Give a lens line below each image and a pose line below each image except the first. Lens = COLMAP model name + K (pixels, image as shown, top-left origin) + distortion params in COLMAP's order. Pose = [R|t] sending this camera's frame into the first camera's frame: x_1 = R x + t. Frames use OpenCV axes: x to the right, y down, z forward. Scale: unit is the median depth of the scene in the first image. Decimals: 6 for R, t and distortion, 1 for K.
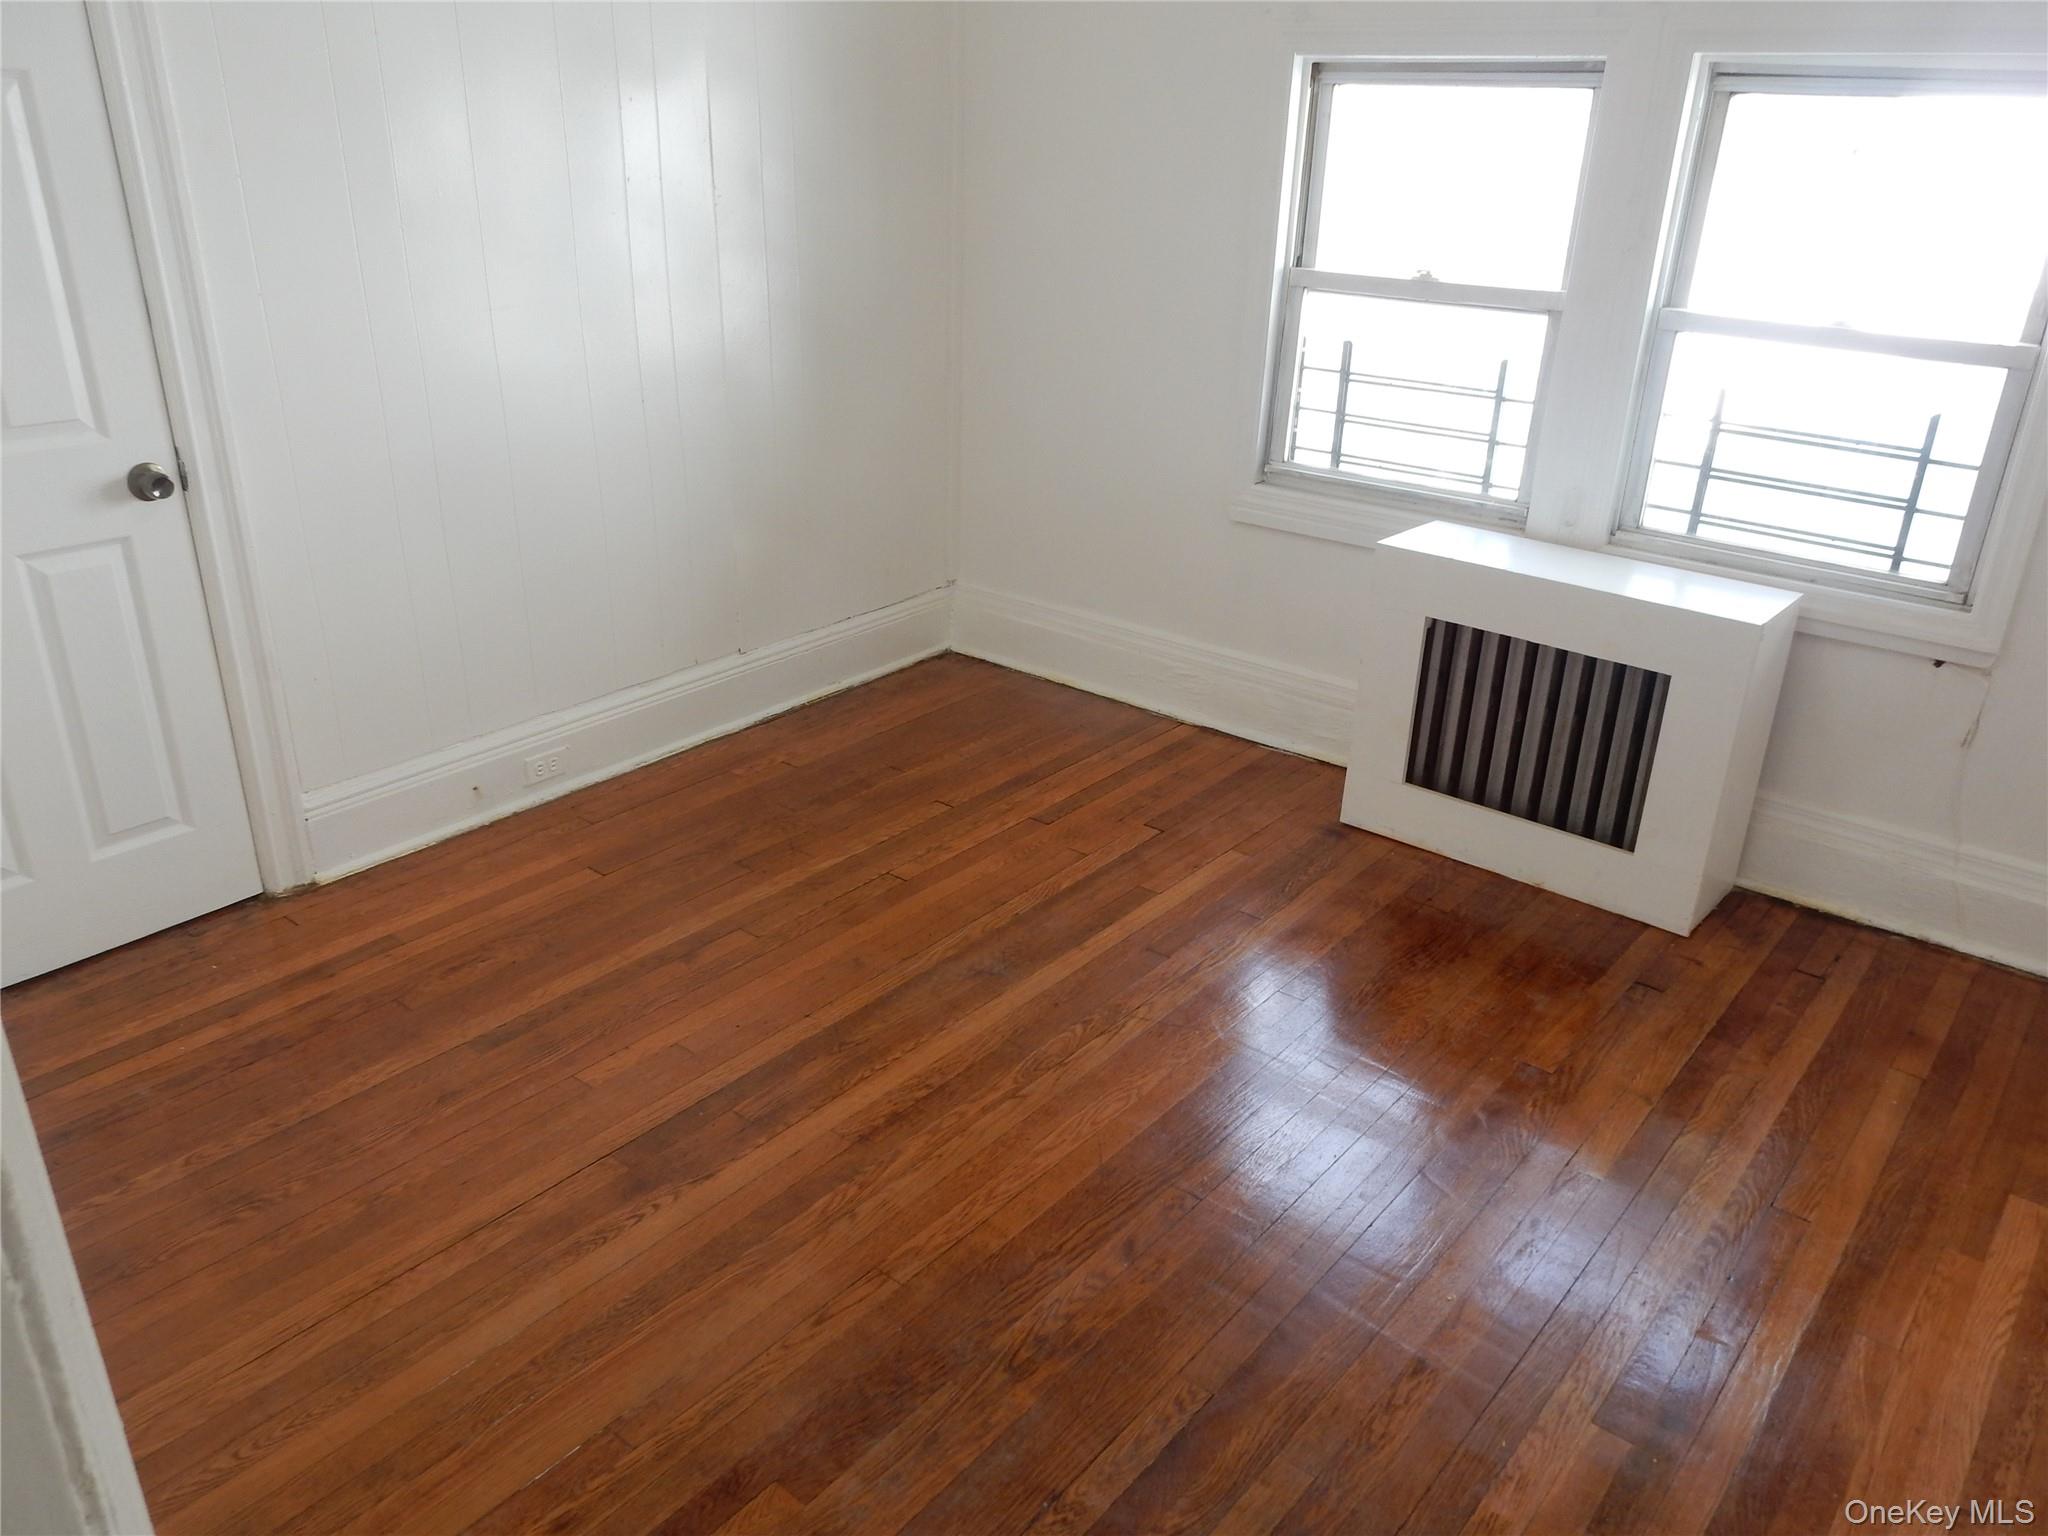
lens RADIAL K [[1521.0, 0, 1013.7], [0, 1521.0, 775.6], [0, 0, 1]] dist [0.004146, -0.003323]
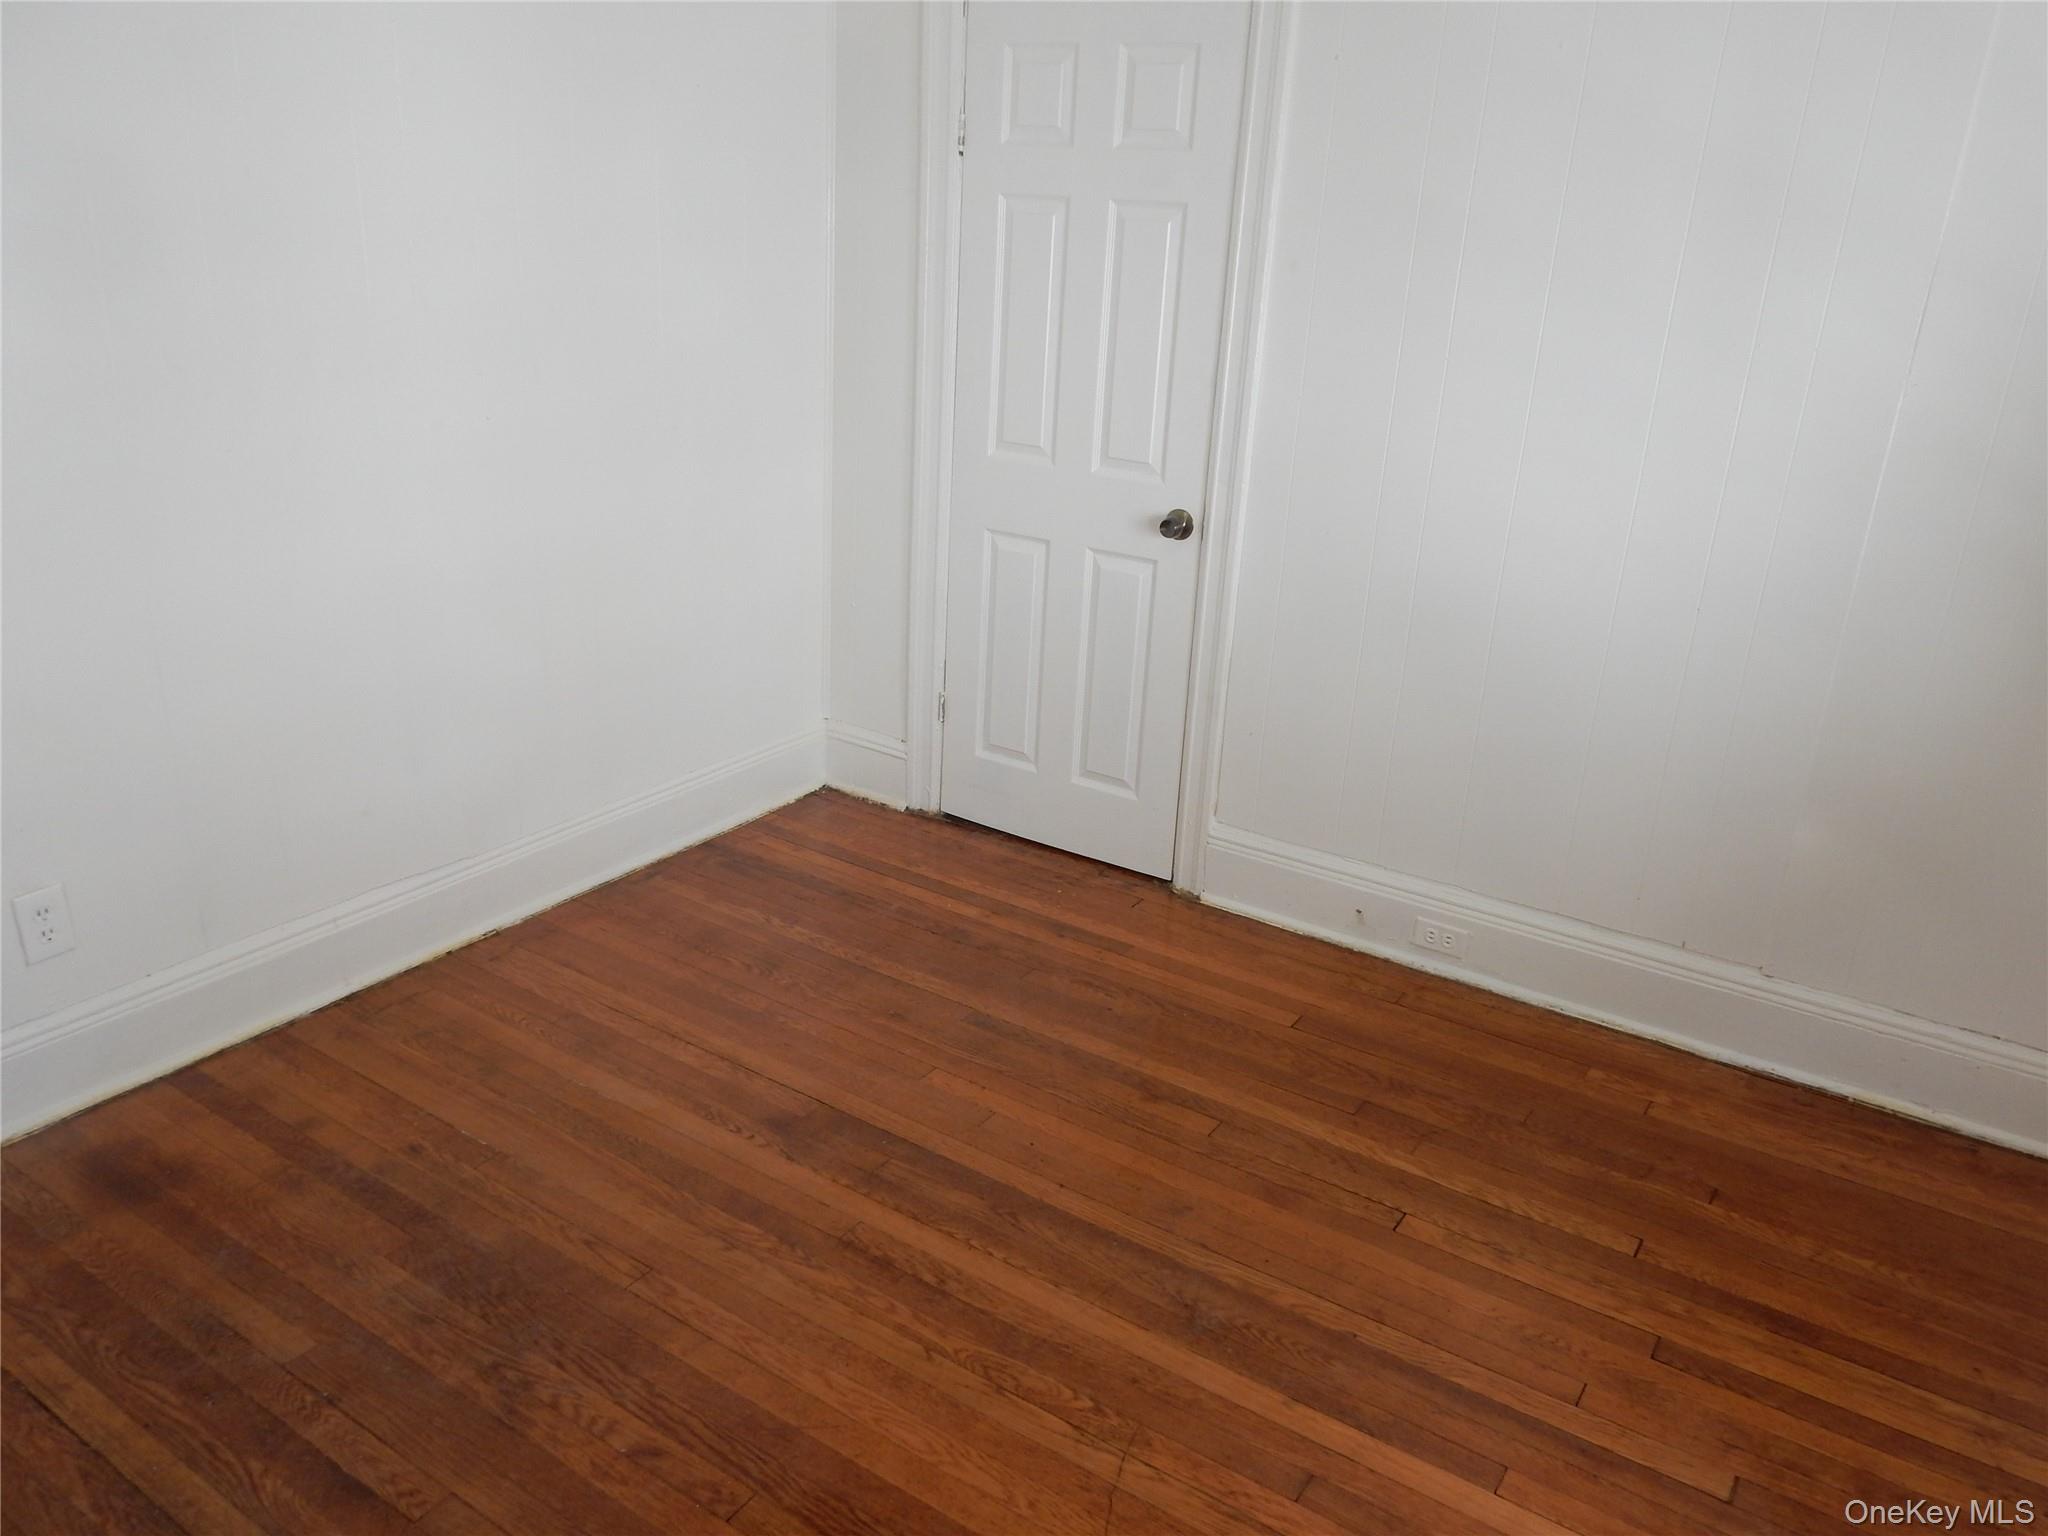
lens RADIAL K [[1521.0, 0, 1025.5], [0, 1521.0, 769.9], [0, 0, 1]] dist [0.004146, -0.003323]
pose [[0.103685, 0.338655, -0.935180, 0.620879], [-0.442091, 0.857953, 0.261673, -0.280920], [0.890957, 0.386303, 0.238673, 0.650469]]
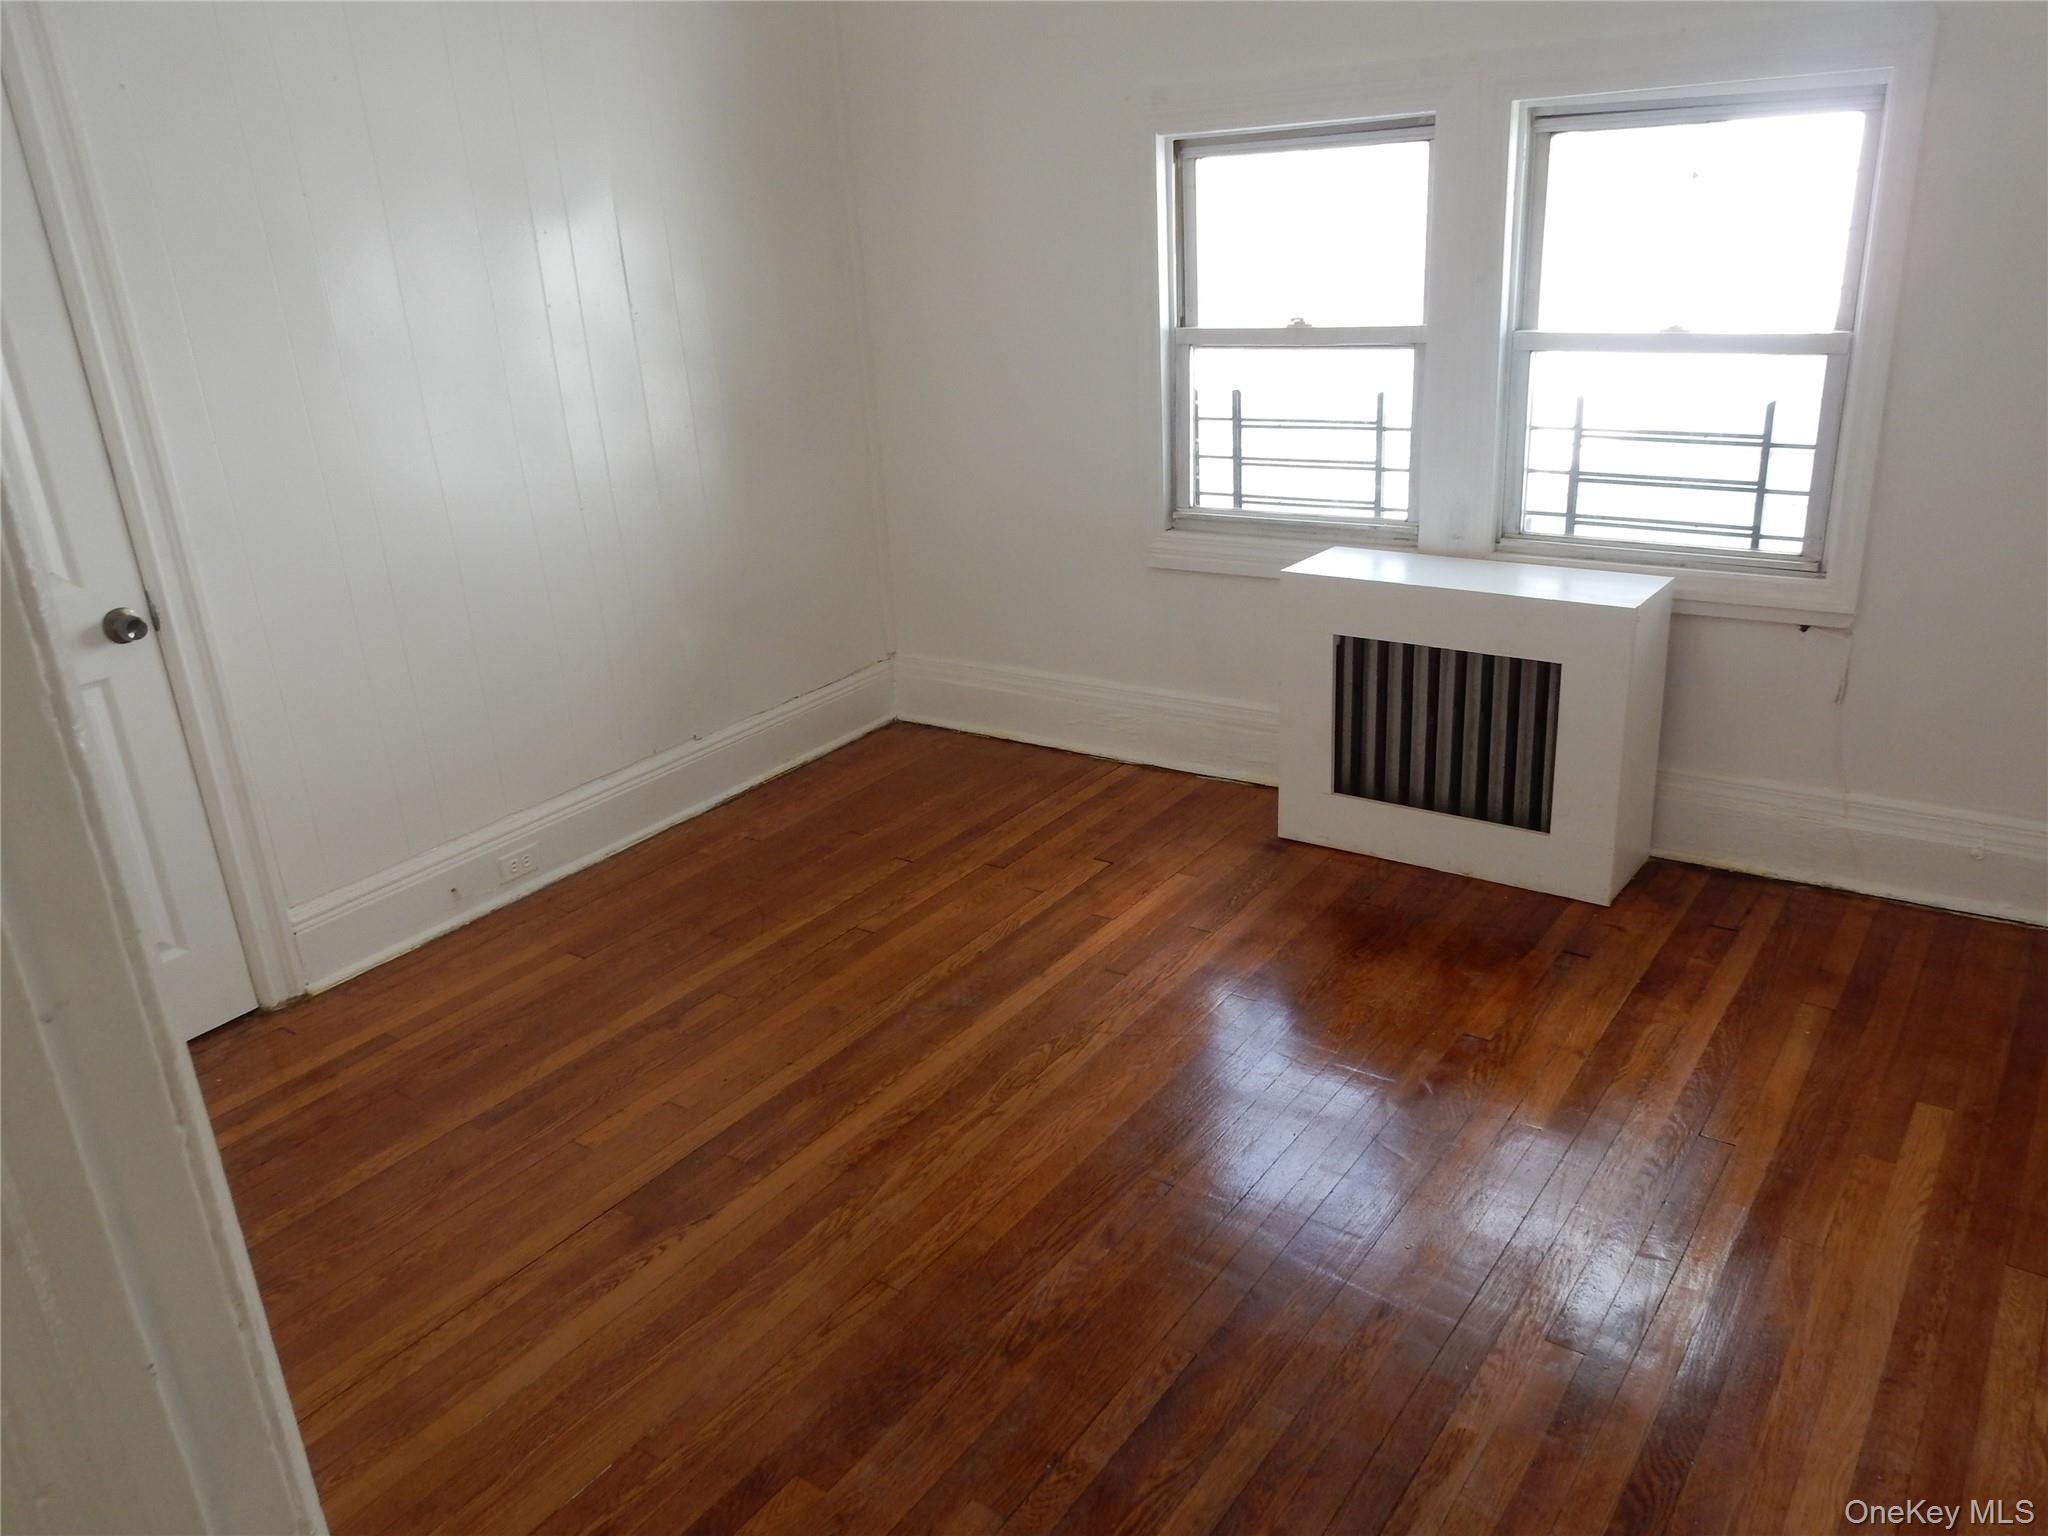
lens RADIAL K [[1521.0, 0, 1014.6], [0, 1521.0, 777.3], [0, 0, 1]] dist [0.004146, -0.003323]
pose [[0.994426, -0.102311, 0.025489, 0.012341], [0.103513, 0.993300, -0.051391, 0.030429], [-0.020061, 0.053743, 0.998353, -0.064973]]
